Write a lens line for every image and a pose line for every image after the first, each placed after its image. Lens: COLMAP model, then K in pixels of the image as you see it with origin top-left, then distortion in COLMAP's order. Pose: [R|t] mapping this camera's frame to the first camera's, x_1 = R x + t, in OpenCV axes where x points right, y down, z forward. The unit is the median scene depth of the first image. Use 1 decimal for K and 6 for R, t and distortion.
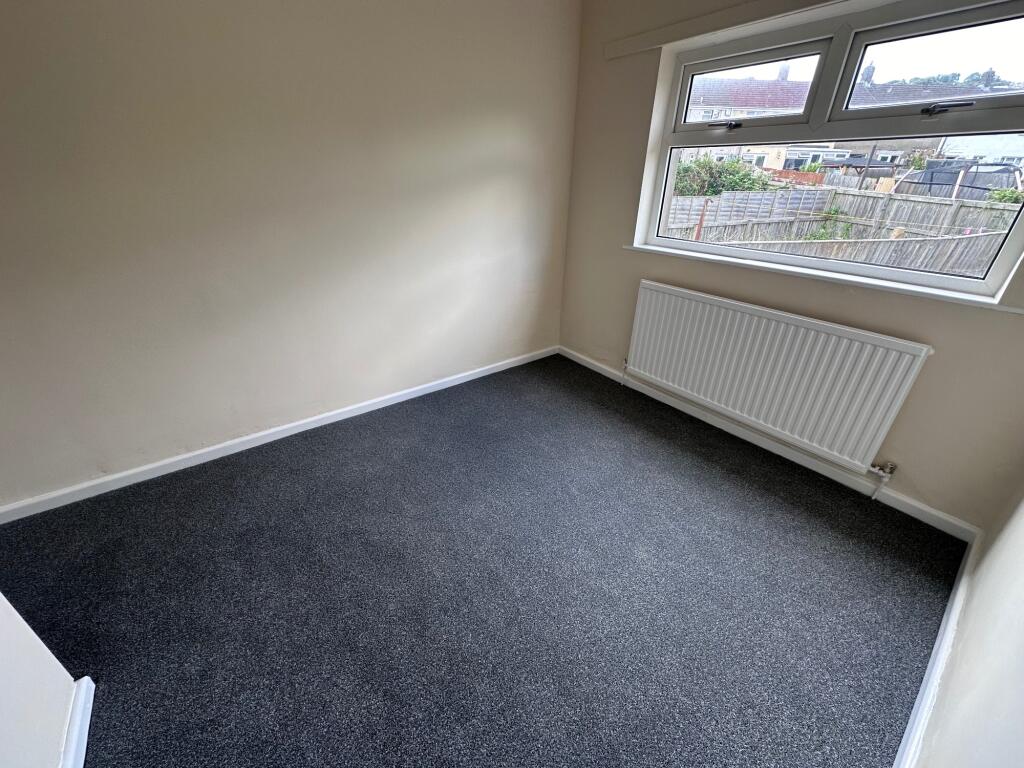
lens RADIAL K [[408.9, 0, 512.0], [0, 408.9, 384.0], [0, 0, 1]] dist [-0.002010, -0.000287]
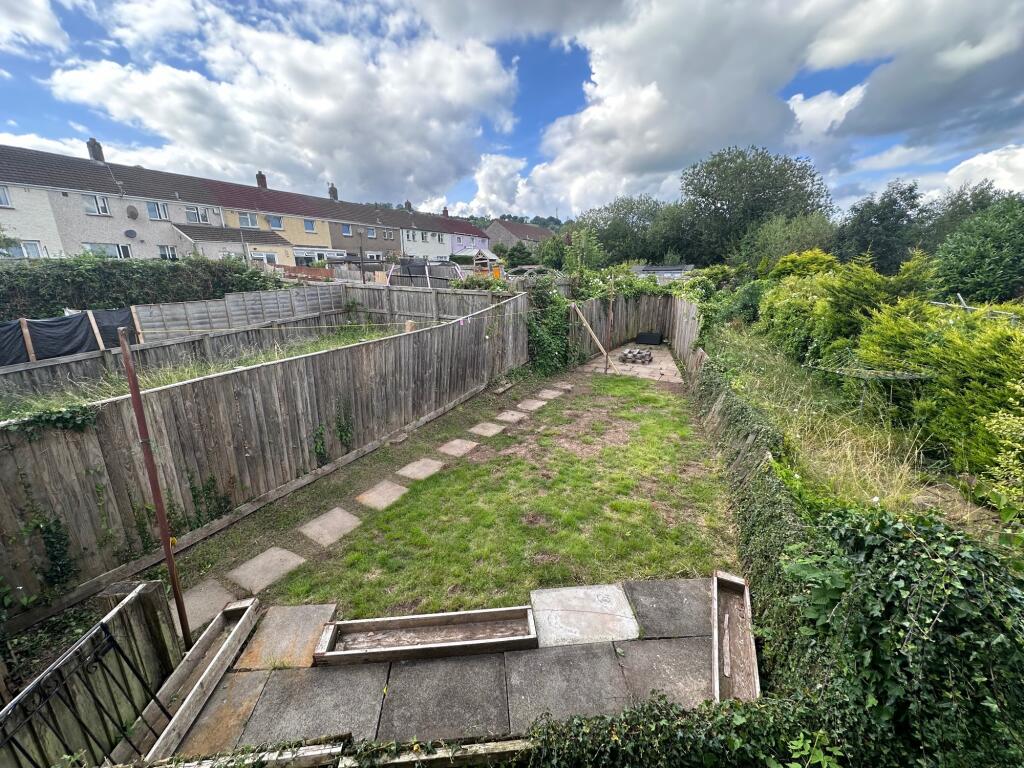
lens RADIAL K [[408.9, 0, 512.0], [0, 408.9, 384.0], [0, 0, 1]] dist [-0.002010, -0.000287]
pose [[0.548970, -0.242026, 0.800035, 0.125138], [0.396528, 0.918005, 0.005623, -0.075727], [-0.735797, 0.314150, 0.599927, 0.130554]]
